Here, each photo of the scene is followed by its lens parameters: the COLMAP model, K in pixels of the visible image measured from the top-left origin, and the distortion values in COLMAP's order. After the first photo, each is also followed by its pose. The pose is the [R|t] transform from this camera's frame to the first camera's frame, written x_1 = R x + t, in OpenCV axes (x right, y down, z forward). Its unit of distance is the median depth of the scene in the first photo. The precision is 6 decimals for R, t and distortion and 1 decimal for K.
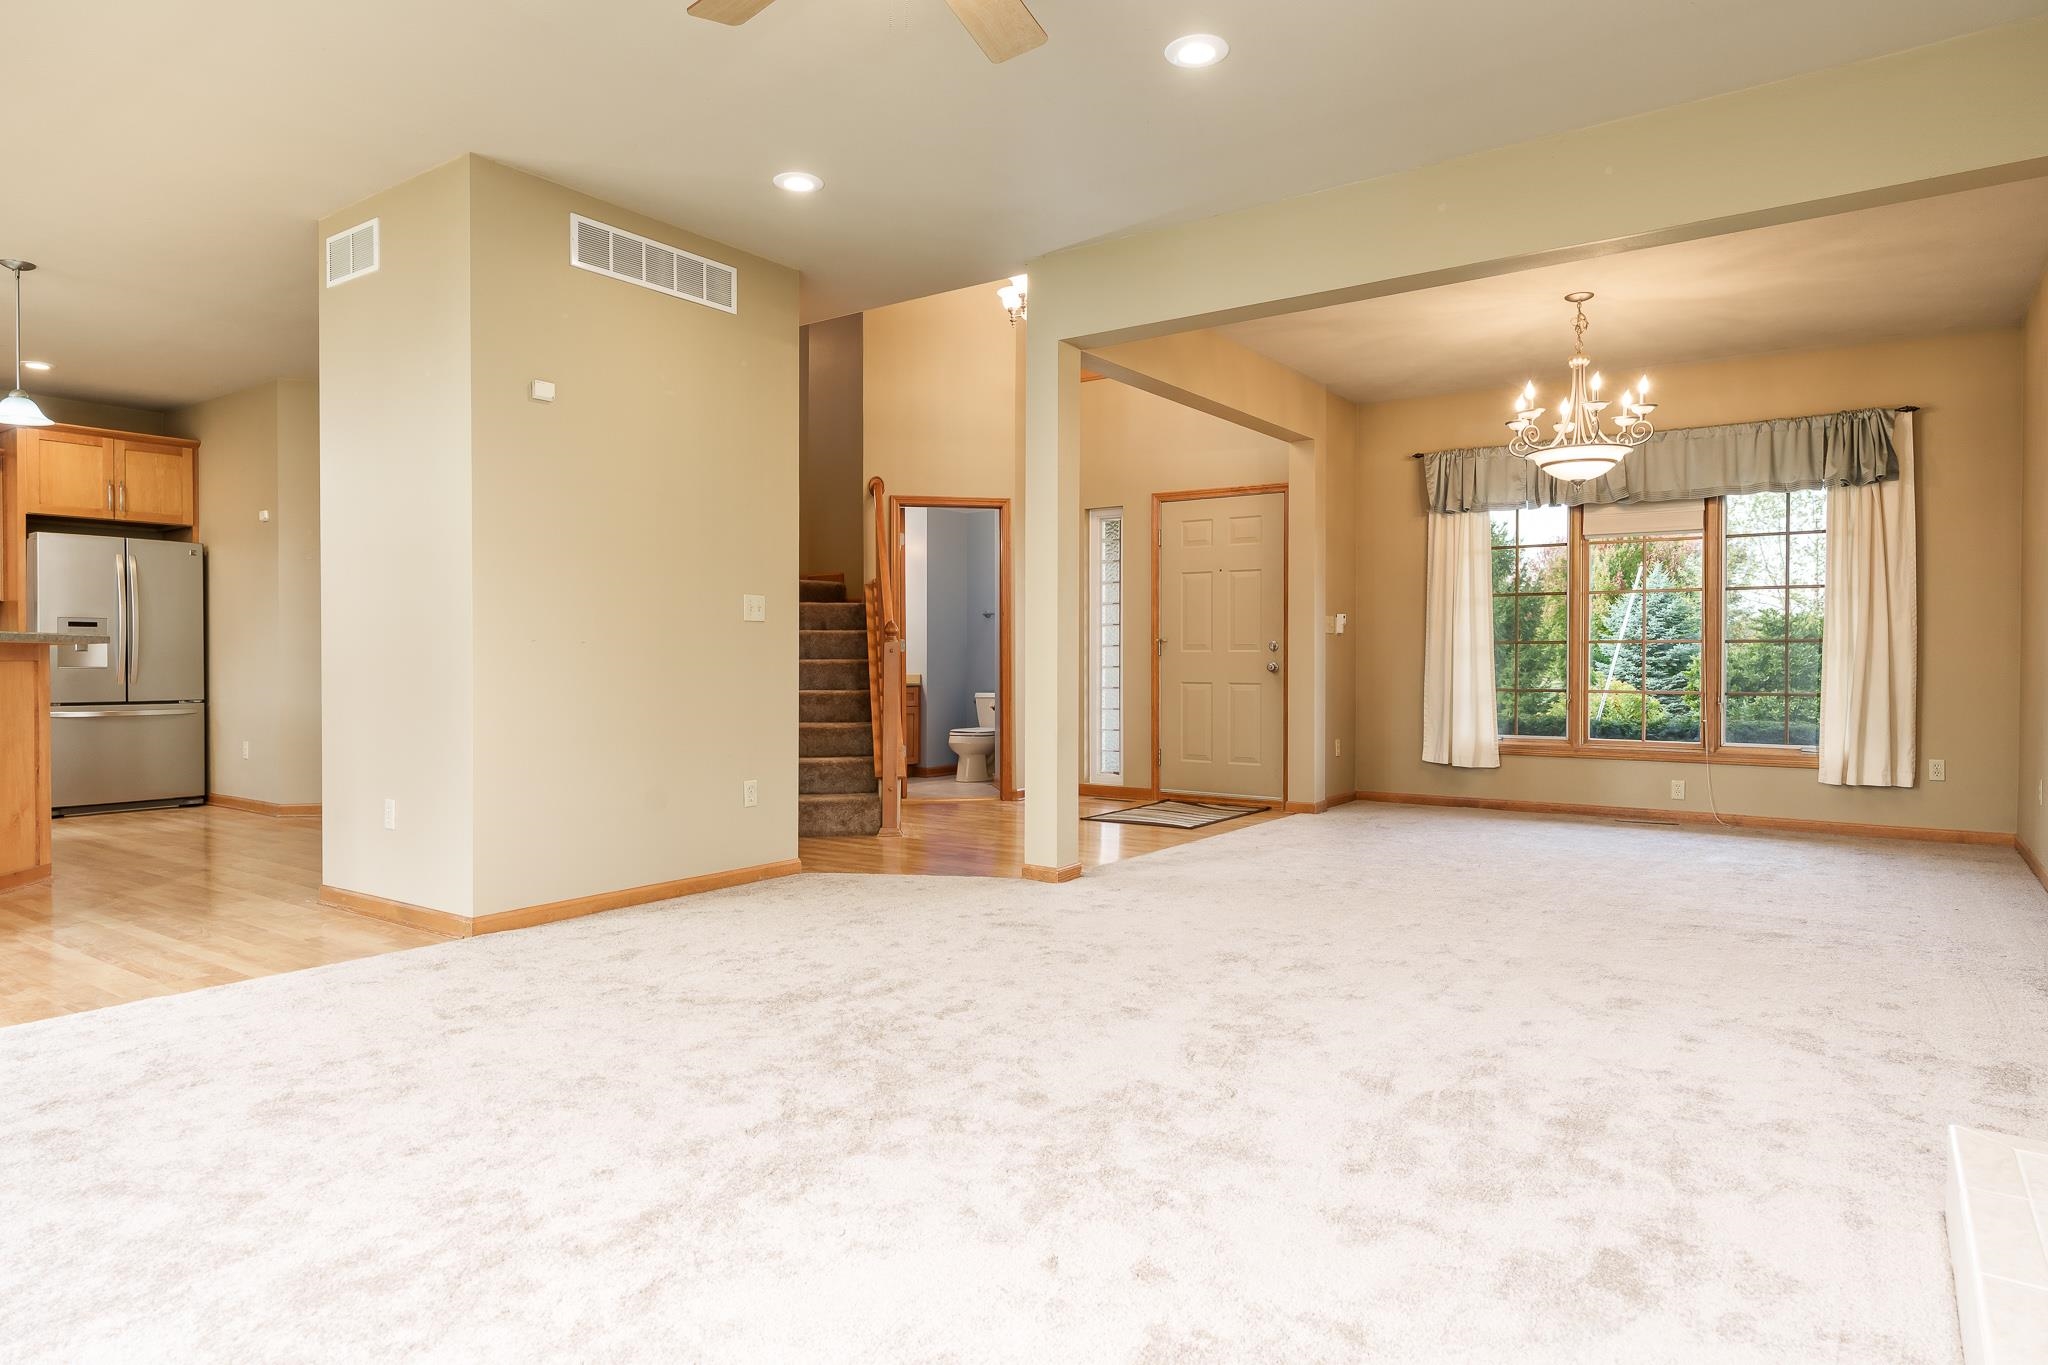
lens RADIAL K [[1237.5, 0, 1007.8], [0, 1237.5, 679.7], [0, 0, 1]] dist [-0.040427, 0.026987]
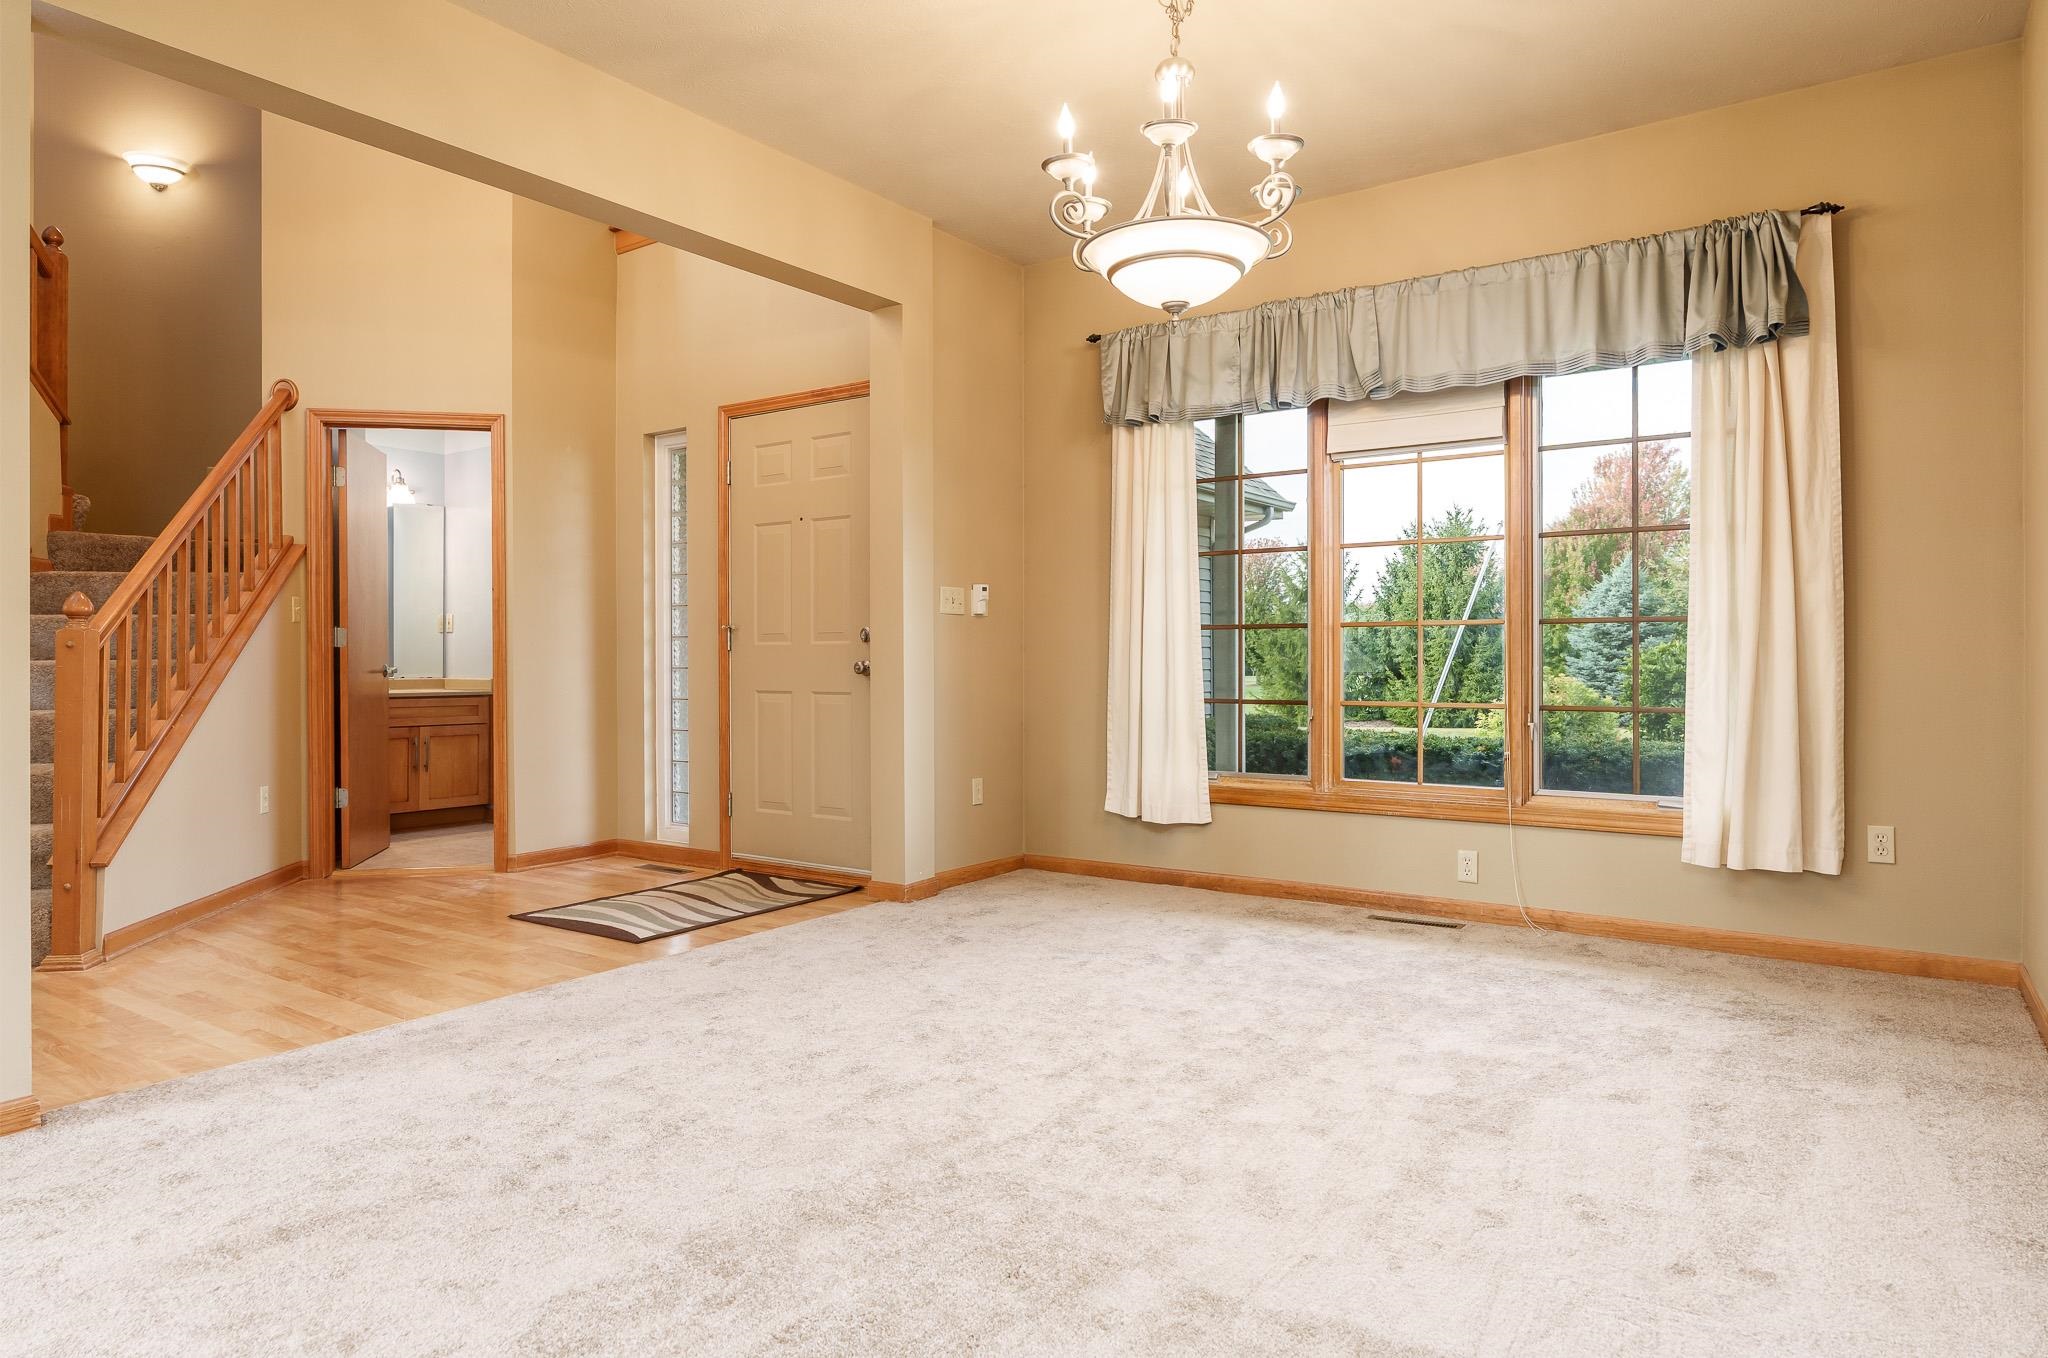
lens RADIAL K [[1237.5, 0, 1030.6], [0, 1237.5, 665.6], [0, 0, 1]] dist [-0.040427, 0.026987]
pose [[0.999788, -0.004158, 0.020141, 0.318216], [0.004324, 0.999957, -0.008193, -0.005935], [-0.020106, 0.008278, 0.999764, 0.393836]]
